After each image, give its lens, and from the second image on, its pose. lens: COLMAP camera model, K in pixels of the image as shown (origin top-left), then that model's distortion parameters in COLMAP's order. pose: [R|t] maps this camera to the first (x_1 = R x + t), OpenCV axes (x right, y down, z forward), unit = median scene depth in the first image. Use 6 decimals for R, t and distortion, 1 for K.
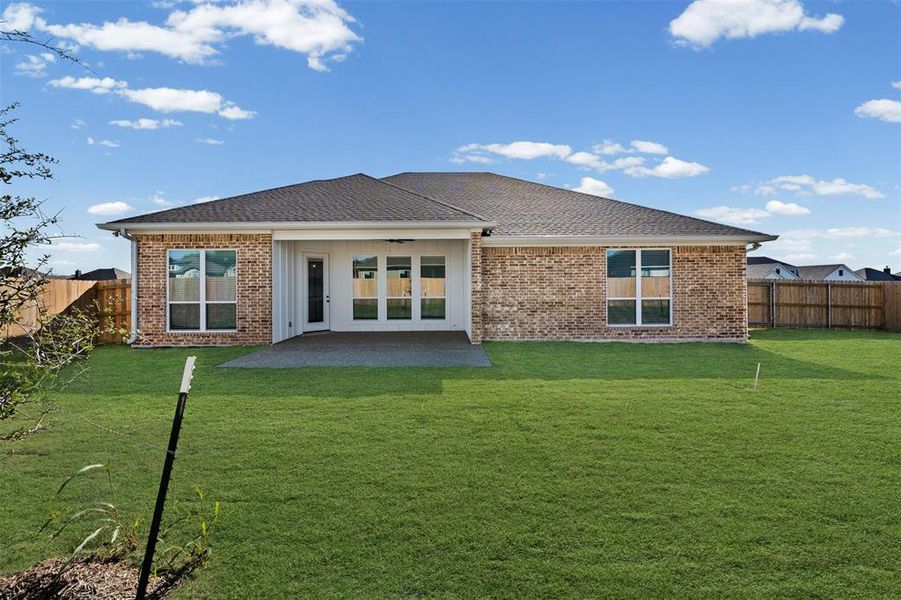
lens RADIAL K [[333.7, 0, 446.2], [0, 333.7, 290.4], [0, 0, 1]] dist [-0.001343, -0.000043]
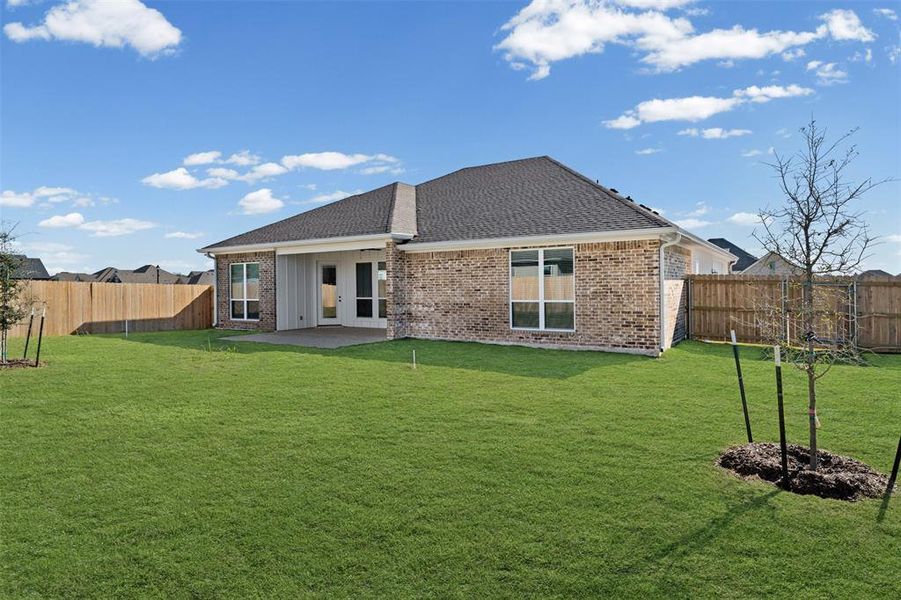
lens RADIAL K [[333.7, 0, 446.2], [0, 333.7, 290.4], [0, 0, 1]] dist [-0.001343, -0.000043]
pose [[0.917163, 0.000715, -0.398512, 0.696638], [-0.004189, 0.999960, -0.007847, 0.002438], [0.398491, 0.008866, 0.917129, 0.021385]]
